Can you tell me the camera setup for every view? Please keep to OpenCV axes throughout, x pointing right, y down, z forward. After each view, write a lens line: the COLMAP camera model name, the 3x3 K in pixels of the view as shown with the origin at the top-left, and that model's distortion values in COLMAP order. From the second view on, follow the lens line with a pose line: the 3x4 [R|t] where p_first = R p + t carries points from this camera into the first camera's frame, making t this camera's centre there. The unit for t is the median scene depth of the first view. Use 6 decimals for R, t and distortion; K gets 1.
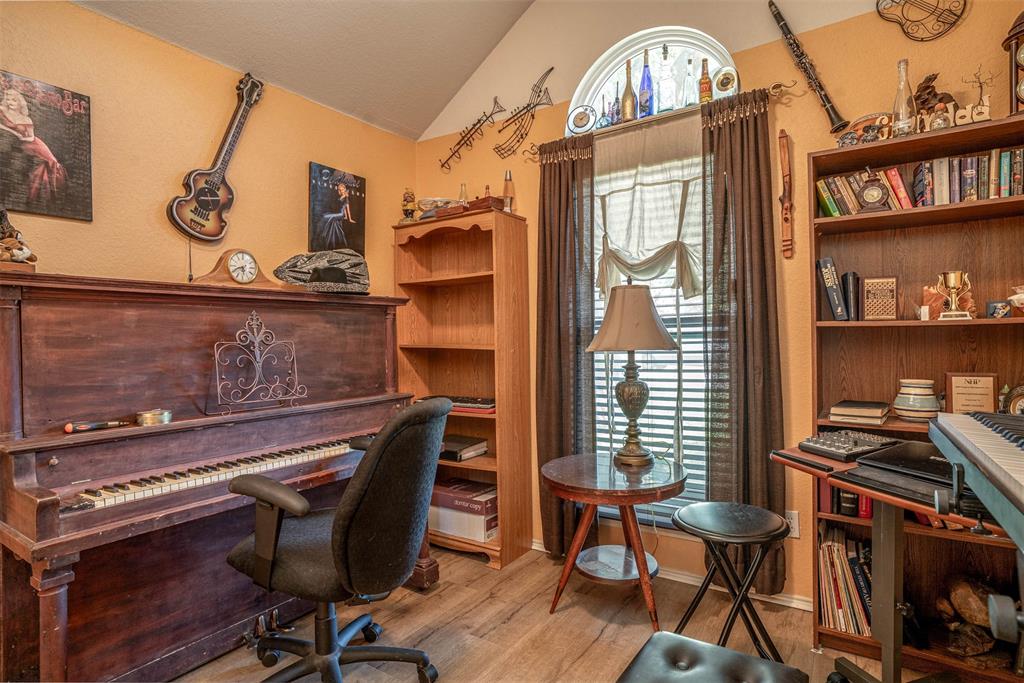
lens RADIAL K [[539.7, 0, 510.2], [0, 539.7, 342.2], [0, 0, 1]] dist [-0.058803, 0.031164]
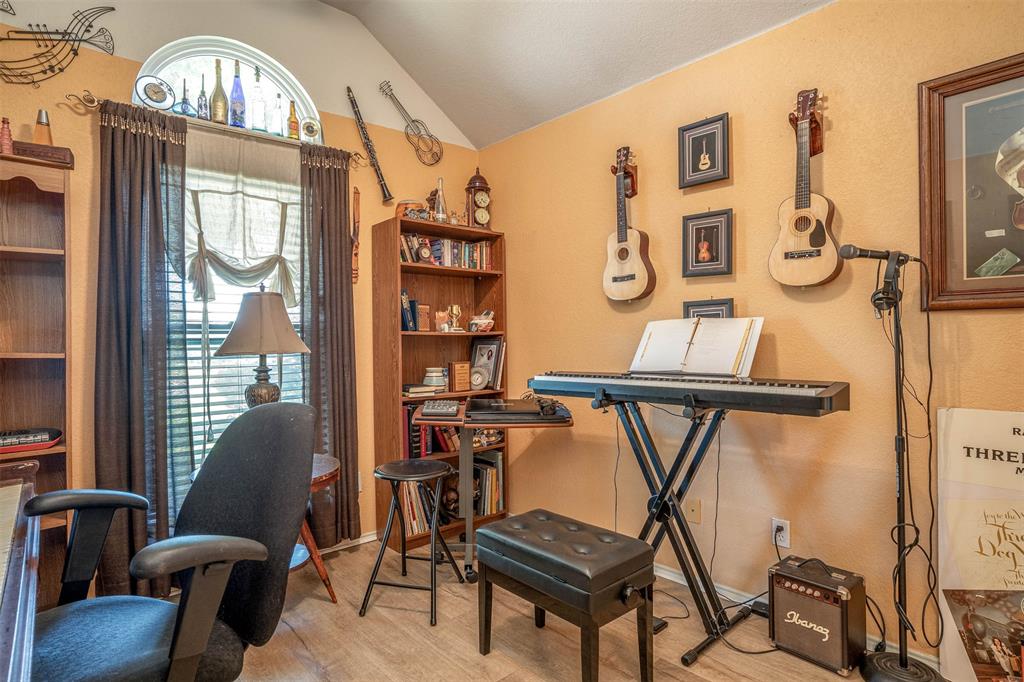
lens RADIAL K [[539.7, 0, 510.4], [0, 539.7, 341.9], [0, 0, 1]] dist [-0.058803, 0.031164]
pose [[0.240102, 0.006385, 0.970727, -0.621442], [0.017629, 0.999785, -0.010937, 0.009595], [-0.970588, 0.019739, 0.239938, 0.267547]]
